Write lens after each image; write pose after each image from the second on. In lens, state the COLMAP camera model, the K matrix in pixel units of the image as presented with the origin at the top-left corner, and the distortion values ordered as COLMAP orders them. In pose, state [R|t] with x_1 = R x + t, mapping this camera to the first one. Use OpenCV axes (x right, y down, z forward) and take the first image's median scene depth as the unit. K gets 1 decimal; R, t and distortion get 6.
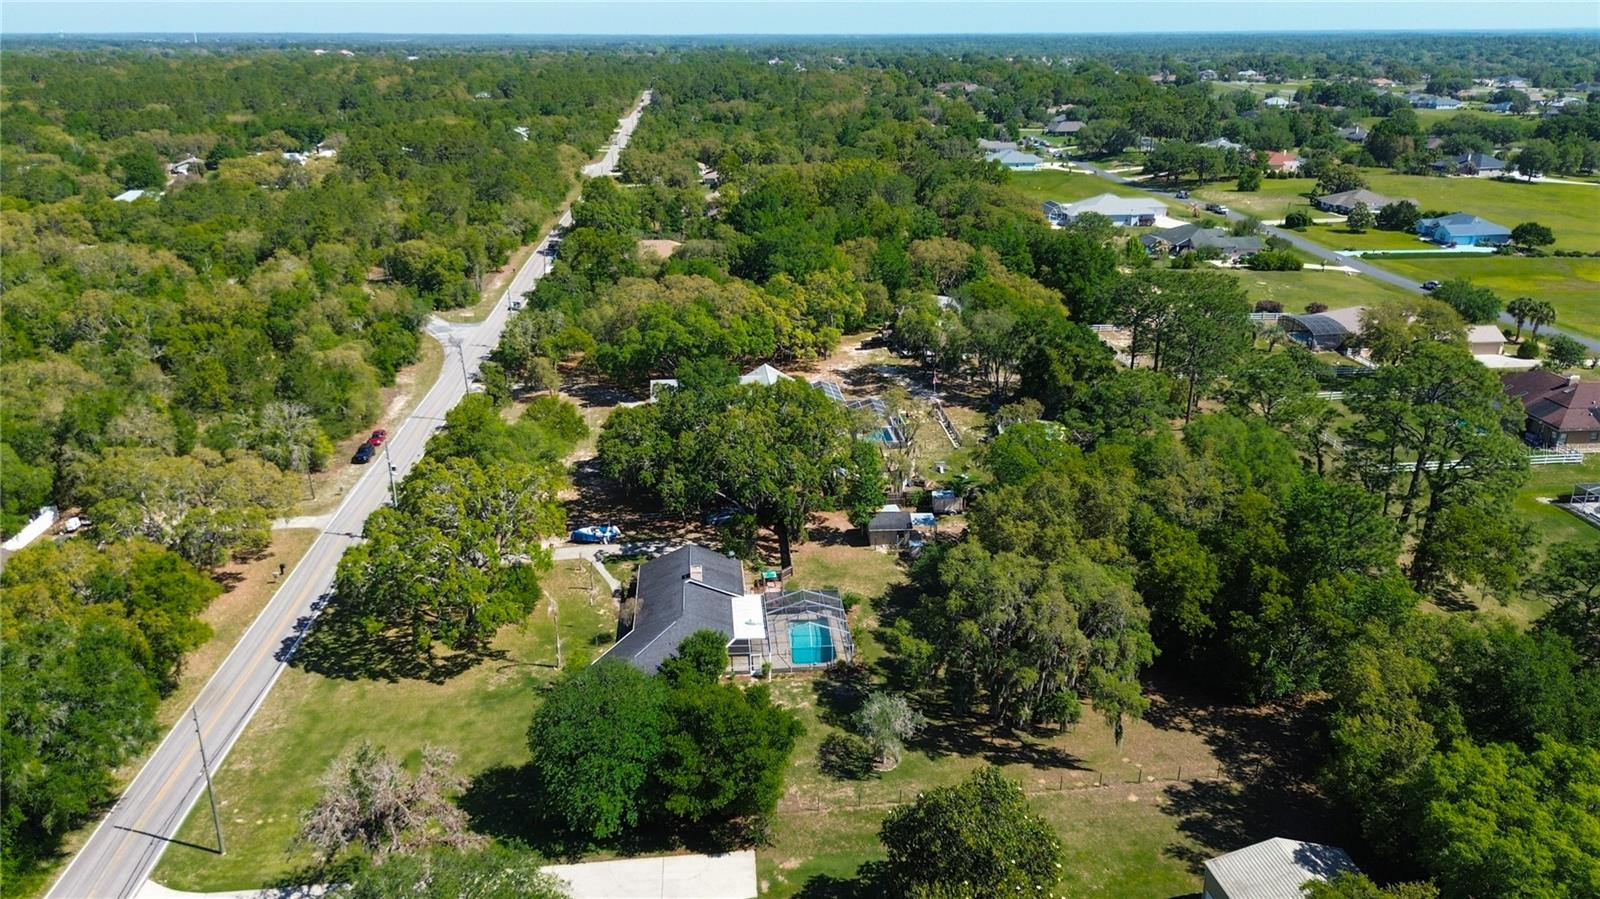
lens RADIAL K [[1141.7, 0, 799.1], [0, 1141.7, 438.0], [0, 0, 1]] dist [0.052171, -0.054196]
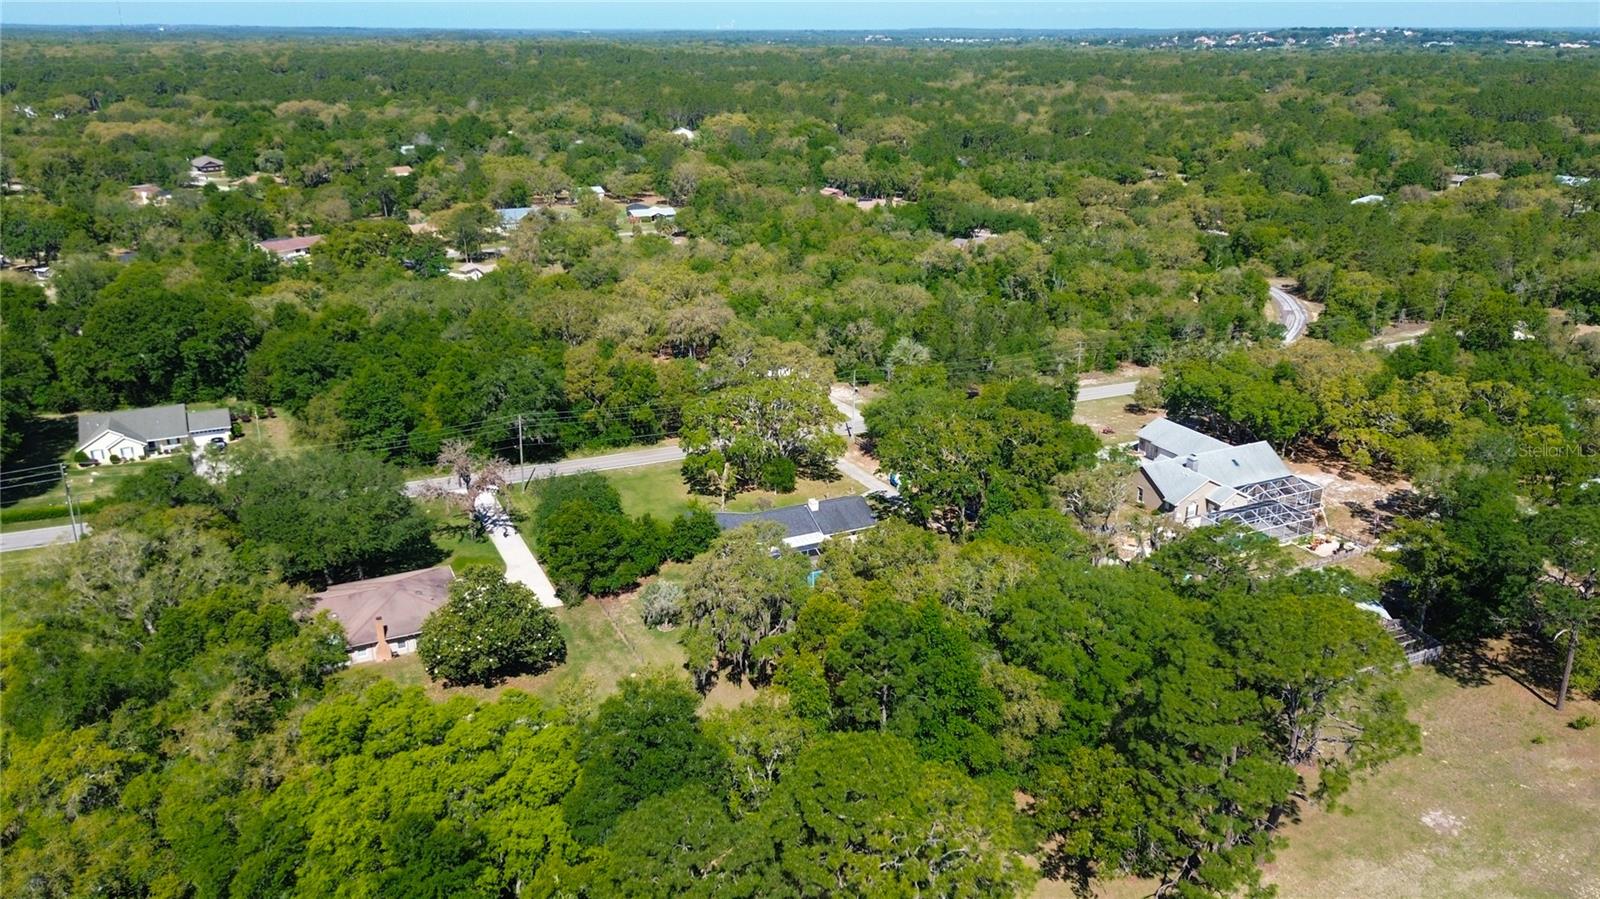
lens RADIAL K [[1154.7, 0, 800.0], [0, 1154.7, 449.5], [0, 0, 1]] dist [0.067608, -0.068616]
pose [[0.348682, 0.323564, -0.879618, 0.693341], [-0.316278, 0.924087, 0.214549, -0.145579], [0.882264, 0.203395, 0.424549, 0.261424]]
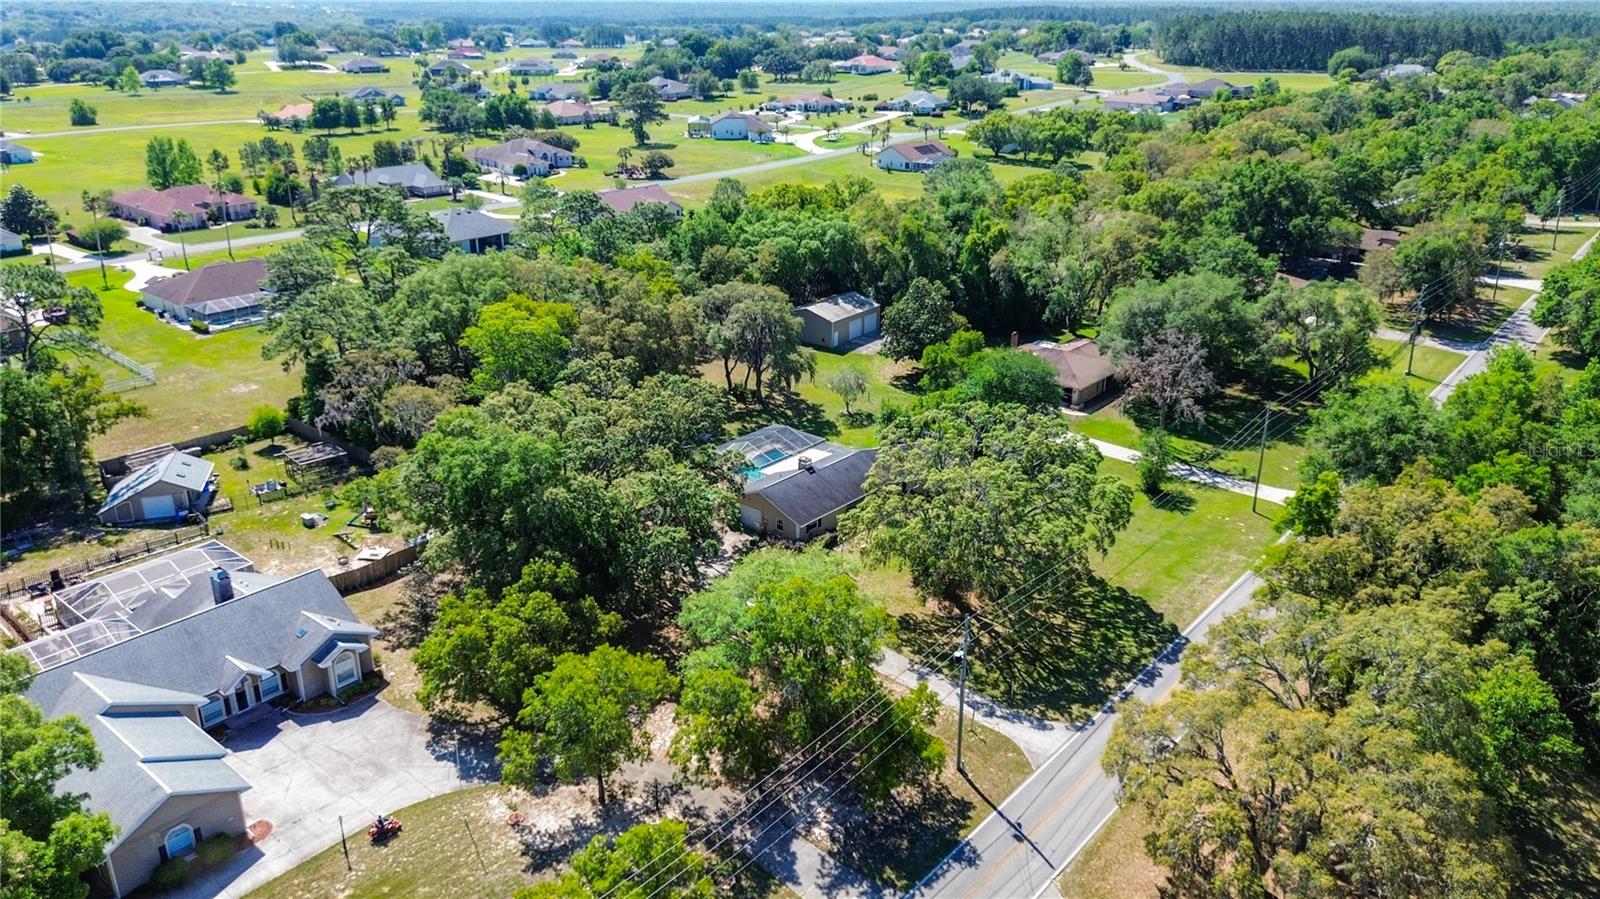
lens RADIAL K [[1154.7, 0, 800.0], [0, 1154.7, 449.5], [0, 0, 1]] dist [0.067608, -0.068616]
pose [[-0.694690, -0.260606, 0.670440, -0.502347], [0.244962, 0.790636, 0.561149, -0.303930], [-0.676313, 0.554057, -0.485409, 0.970593]]
